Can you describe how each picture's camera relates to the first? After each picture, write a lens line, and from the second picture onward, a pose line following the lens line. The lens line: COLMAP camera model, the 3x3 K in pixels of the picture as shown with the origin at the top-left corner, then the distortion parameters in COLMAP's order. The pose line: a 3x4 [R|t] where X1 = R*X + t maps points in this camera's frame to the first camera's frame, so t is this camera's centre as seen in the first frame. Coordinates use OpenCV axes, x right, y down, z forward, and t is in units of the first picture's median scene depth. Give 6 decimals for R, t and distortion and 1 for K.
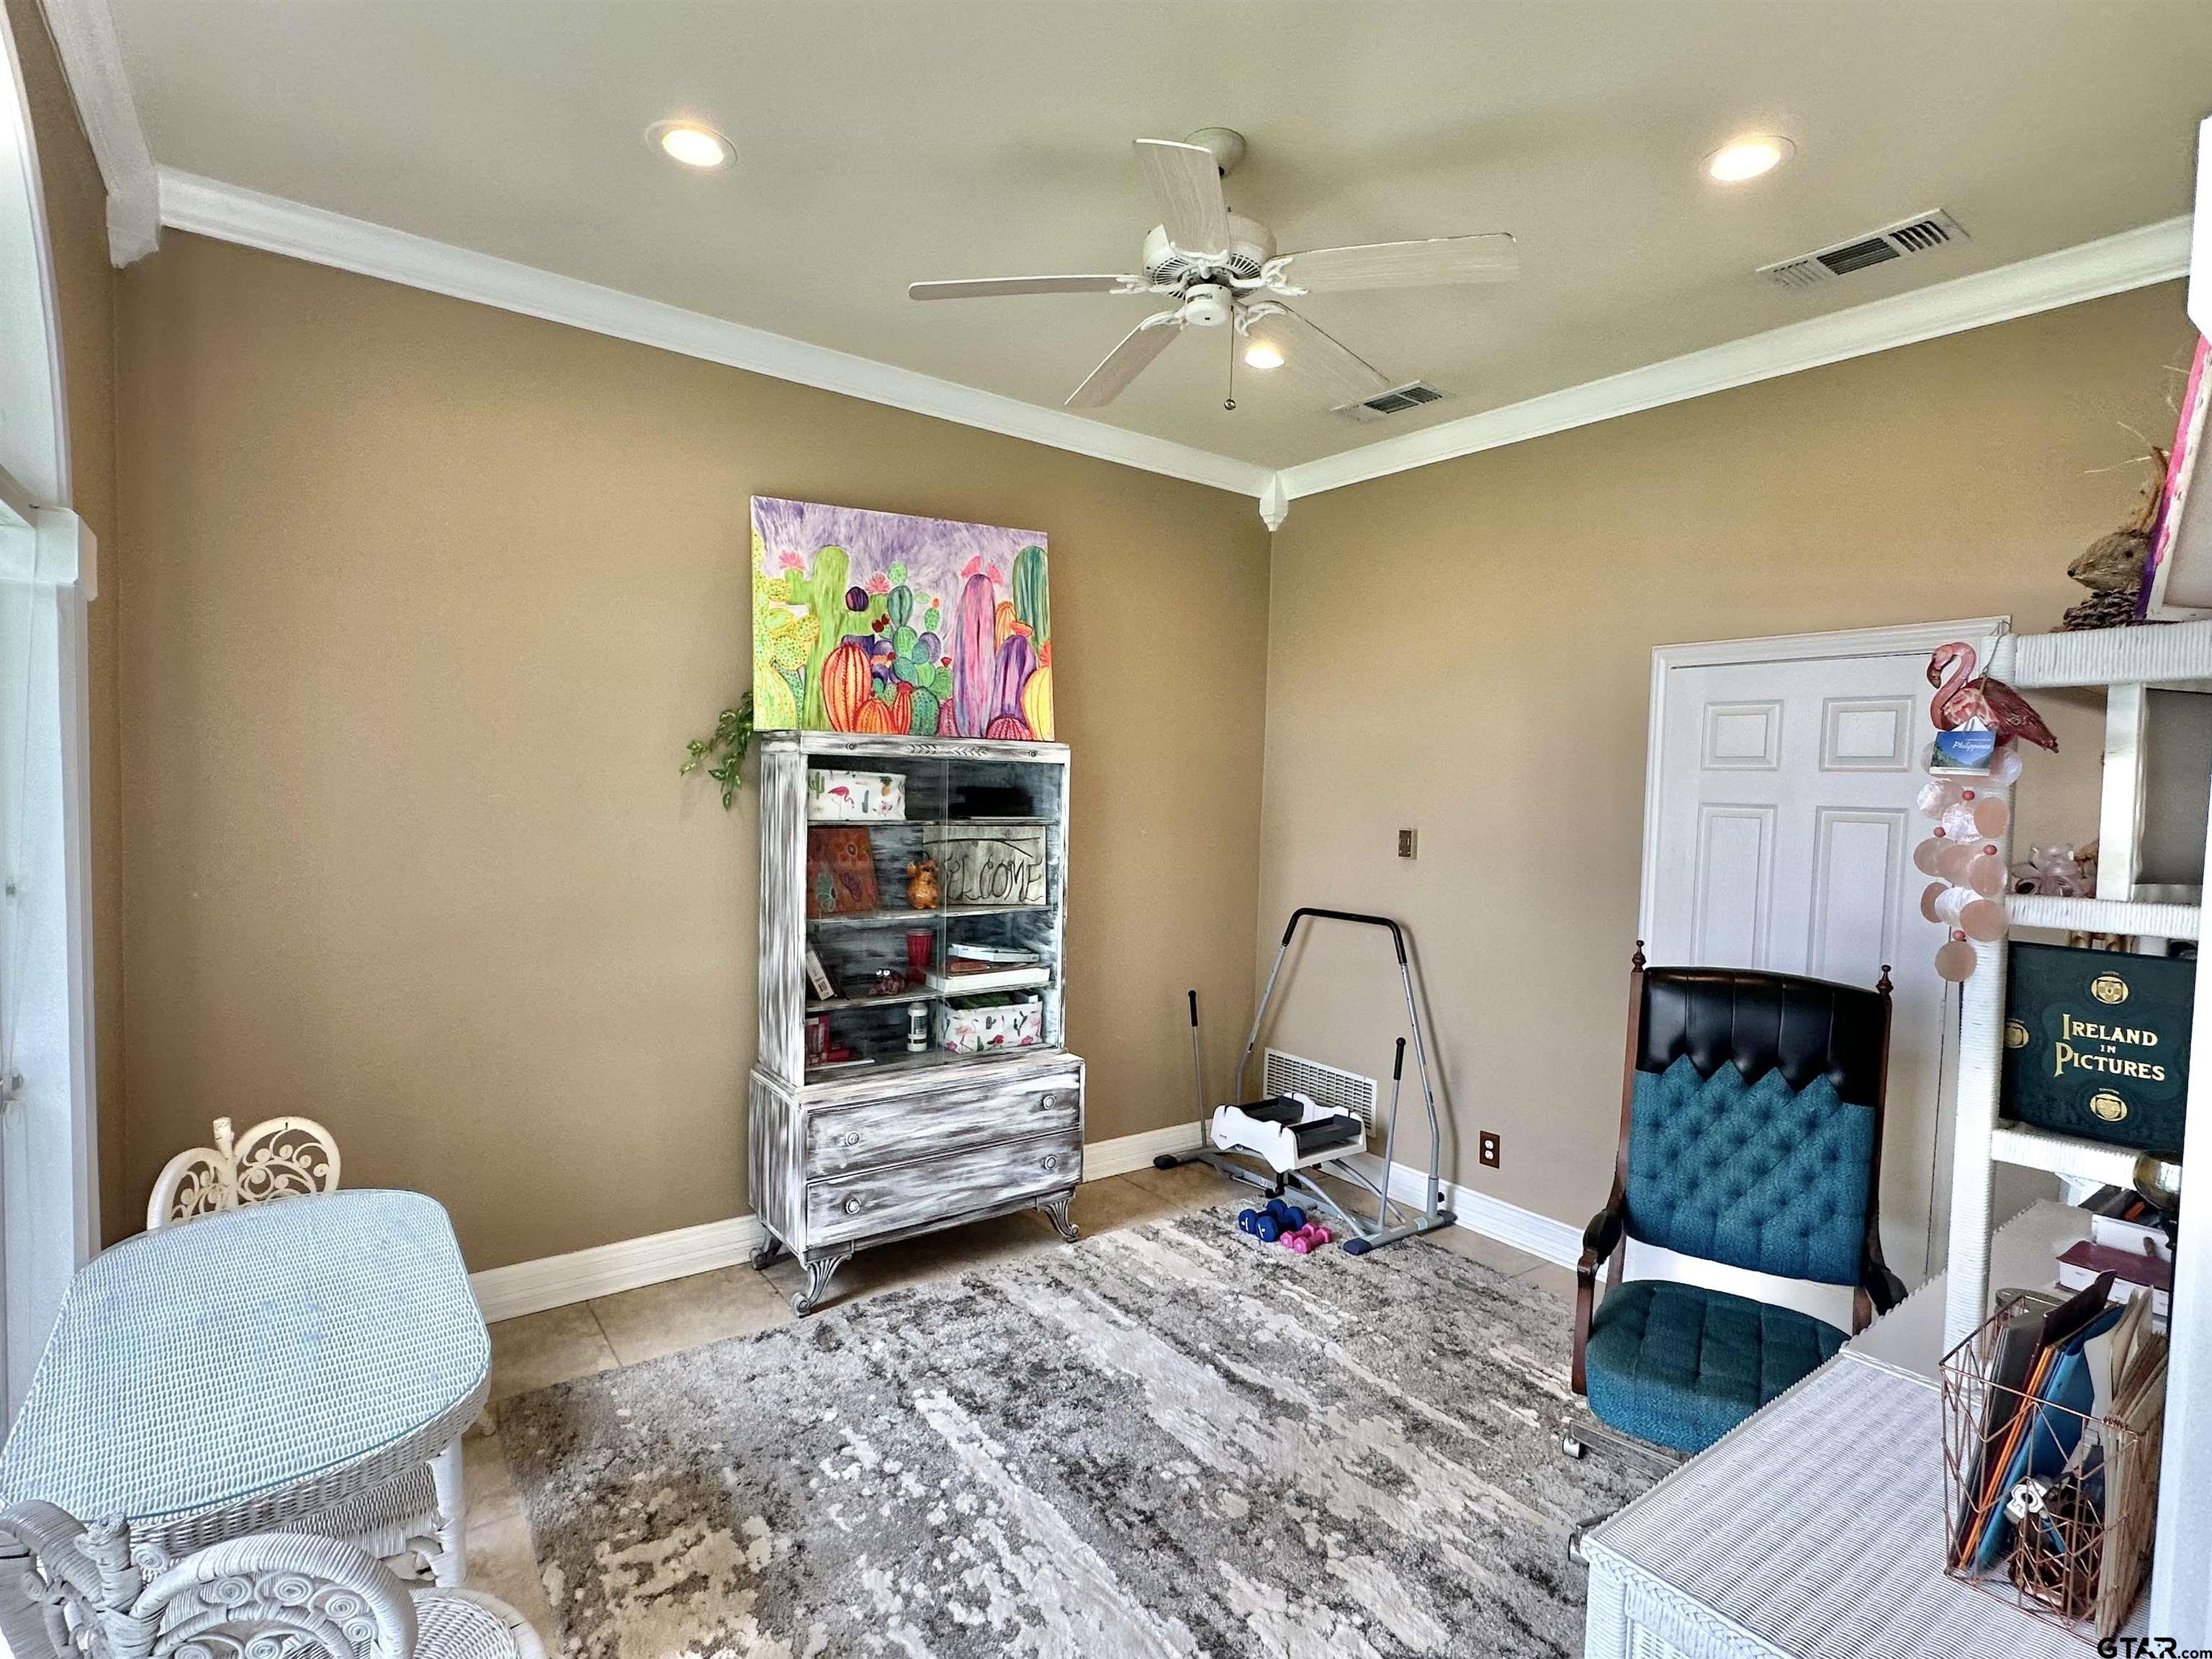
lens RADIAL K [[1097.7, 0, 1106.5], [0, 1097.7, 835.8], [0, 0, 1]] dist [0.001158, 0.000103]
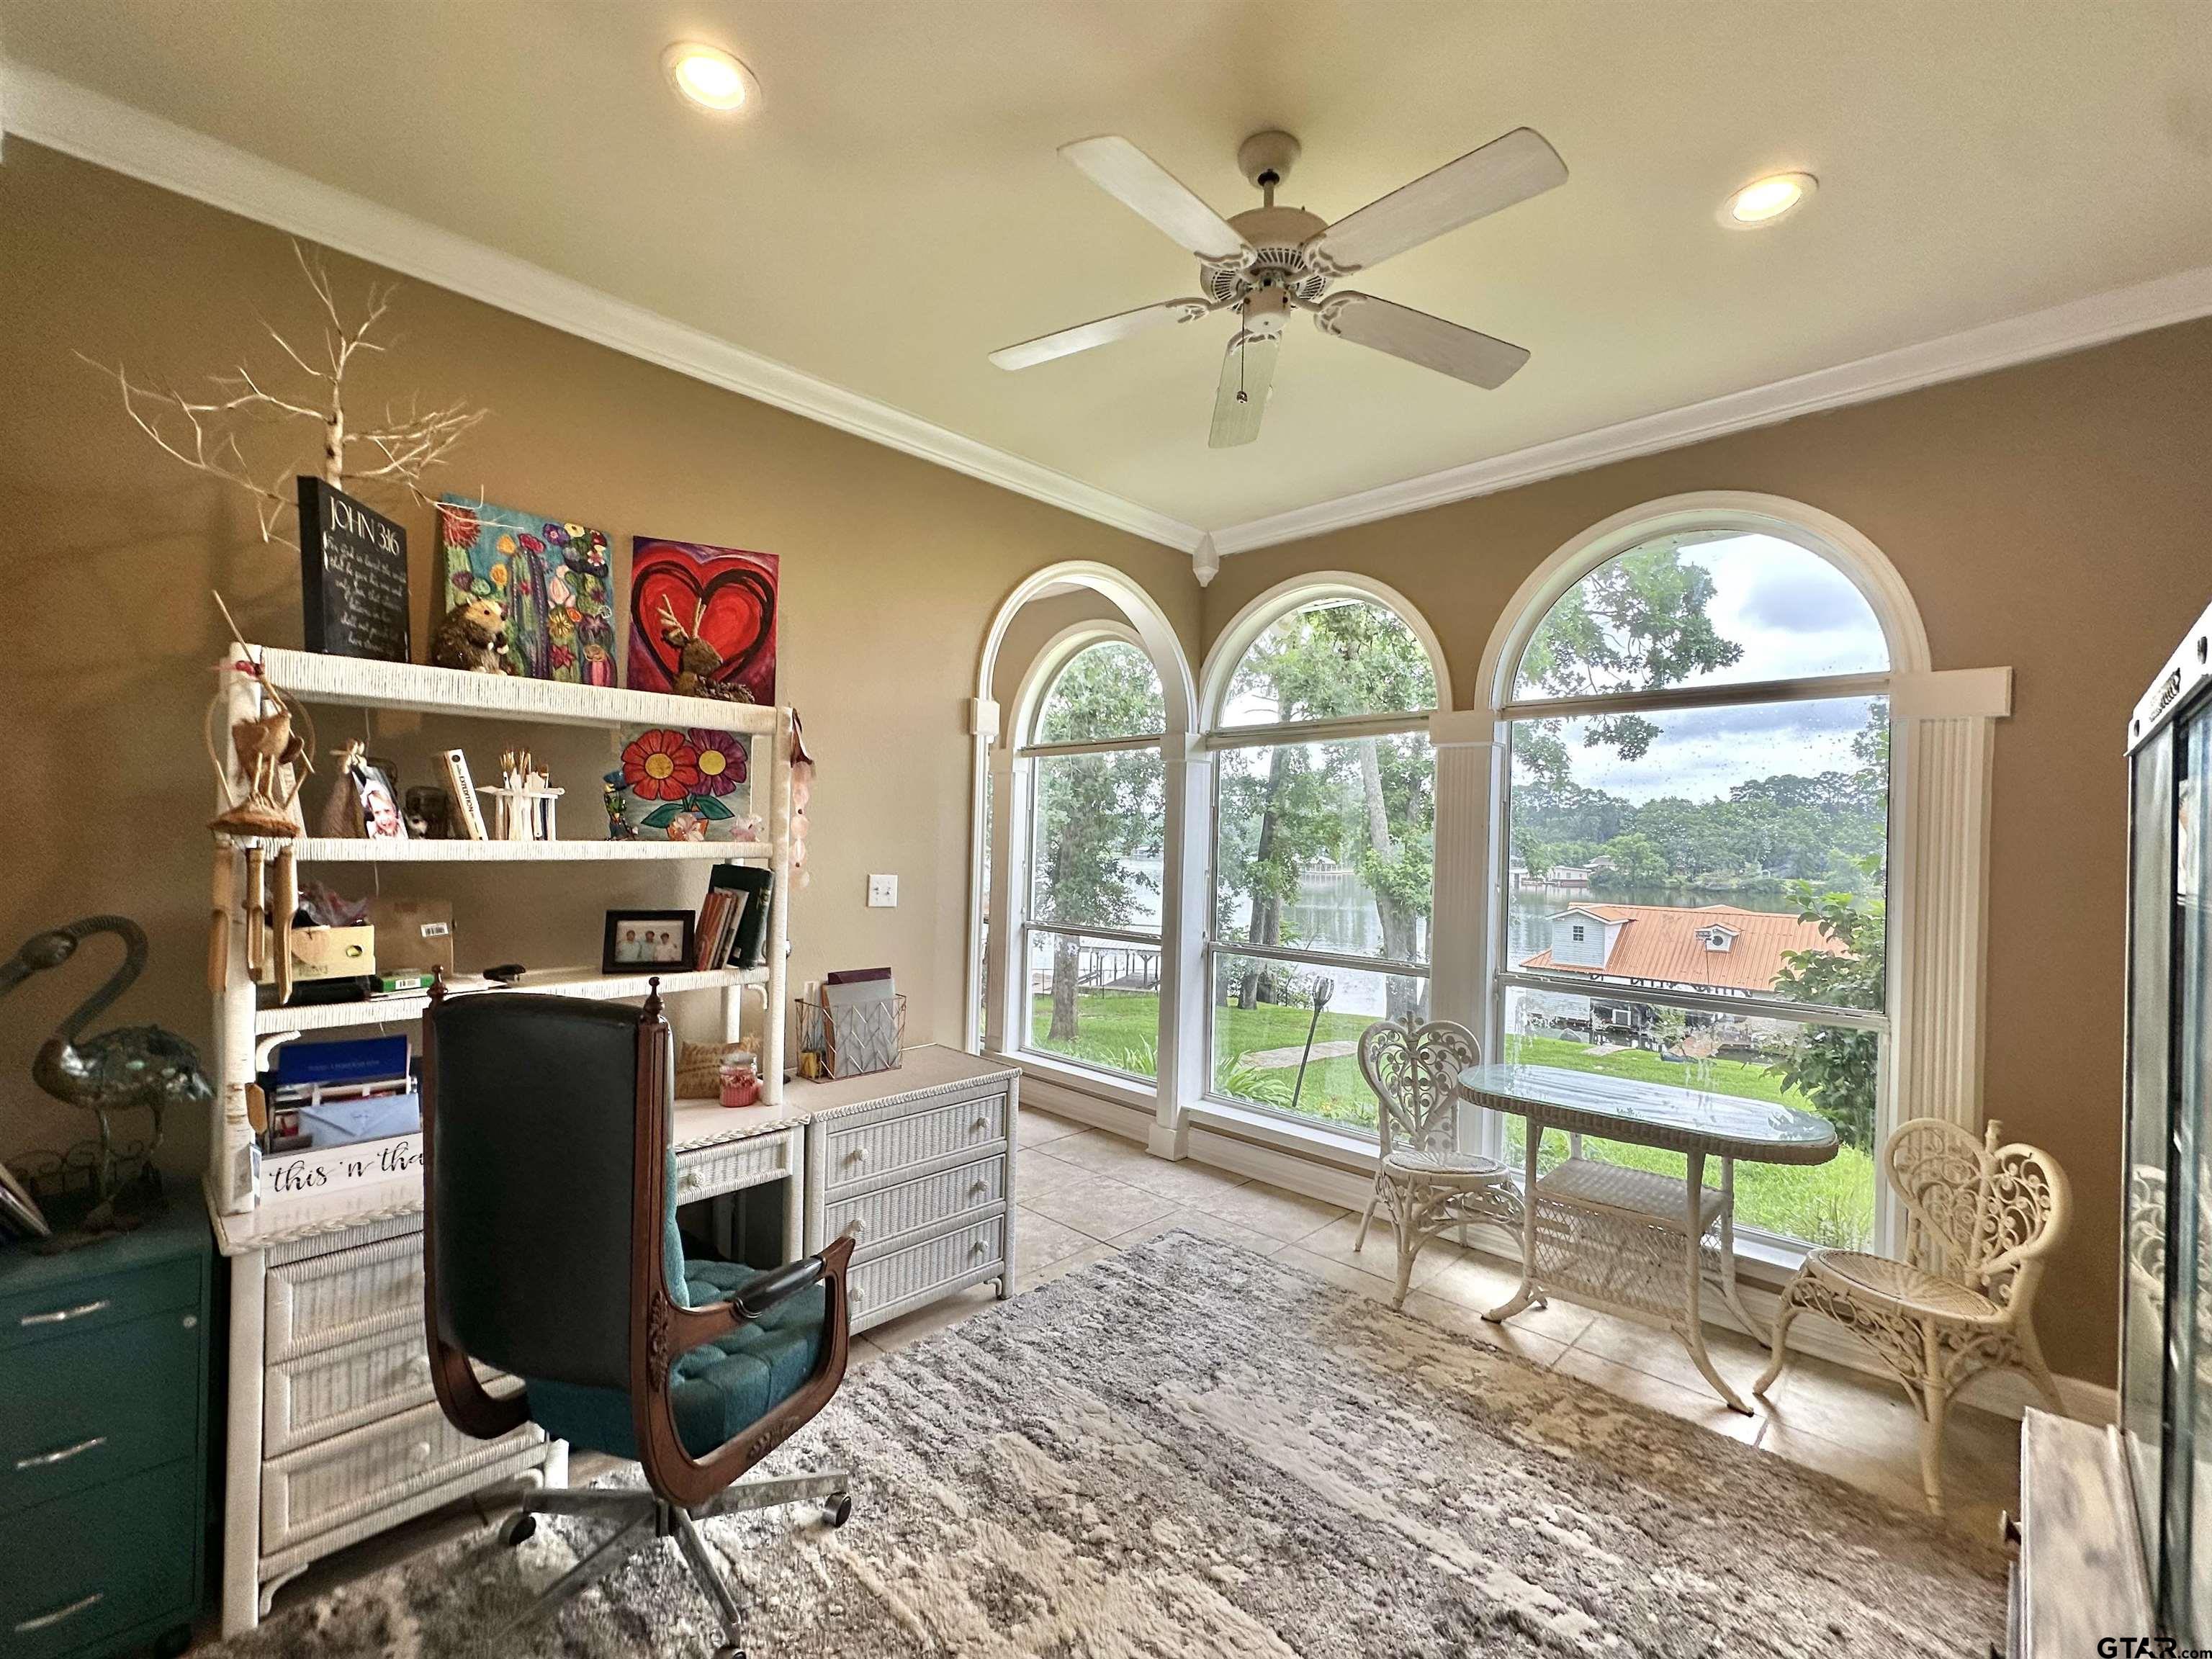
lens RADIAL K [[962.9, 0, 1110.3], [0, 962.9, 837.3], [0, 0, 1]] dist [0.000049, -0.000001]
pose [[-0.986927, -0.046138, -0.154424, 0.333438], [-0.053087, 0.997740, 0.041183, -0.044126], [0.152175, 0.048842, -0.987146, 1.849641]]
